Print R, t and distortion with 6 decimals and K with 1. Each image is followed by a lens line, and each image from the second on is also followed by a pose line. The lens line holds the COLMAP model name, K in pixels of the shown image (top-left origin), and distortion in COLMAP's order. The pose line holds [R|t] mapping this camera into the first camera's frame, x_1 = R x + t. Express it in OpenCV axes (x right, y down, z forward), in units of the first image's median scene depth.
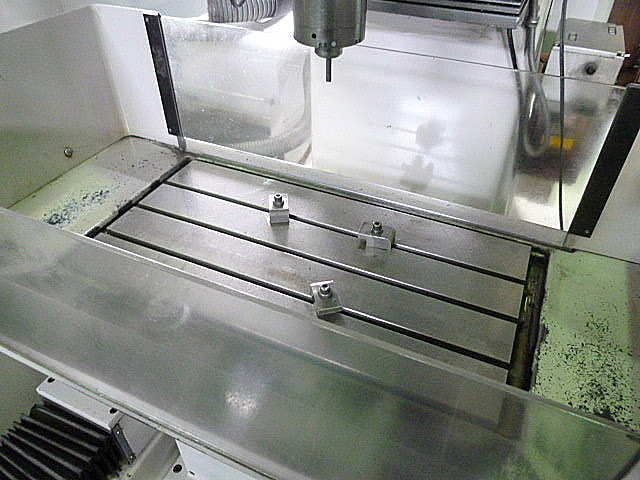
lens RADIAL K [[473.0, 0, 320.0], [0, 473.0, 240.0], [0, 0, 1]] dist [-0.012310, 0.001598]
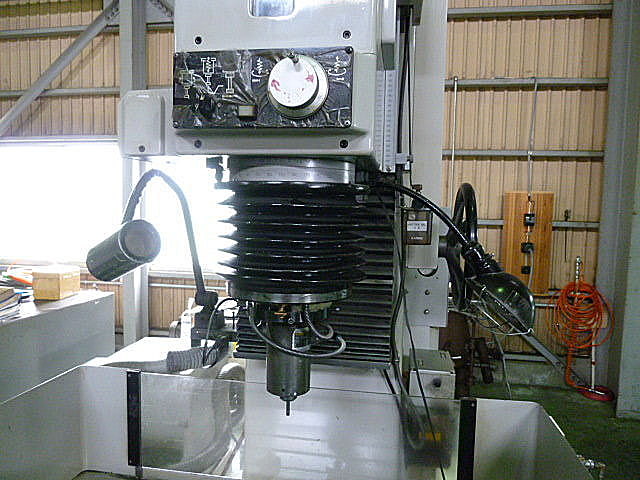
lens RADIAL K [[484.5, 0, 322.1], [0, 484.5, 243.0], [0, 0, 1]] dist [-0.030596, 0.005206]
pose [[0.962144, 0.000422, 0.272540, -0.192200], [0.156019, 0.819079, -0.552058, 0.057818], [-0.223464, 0.573681, 0.788006, -0.375633]]
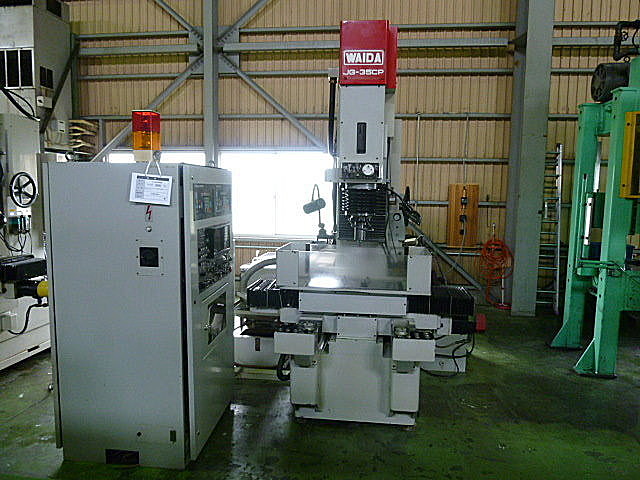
lens RADIAL K [[484.5, 0, 322.1], [0, 484.5, 243.0], [0, 0, 1]] dist [-0.030596, 0.005206]
pose [[0.951277, -0.015954, 0.307925, -1.525672], [0.183111, 0.832719, -0.522542, 1.805336], [-0.248078, 0.553467, 0.795067, -2.498093]]
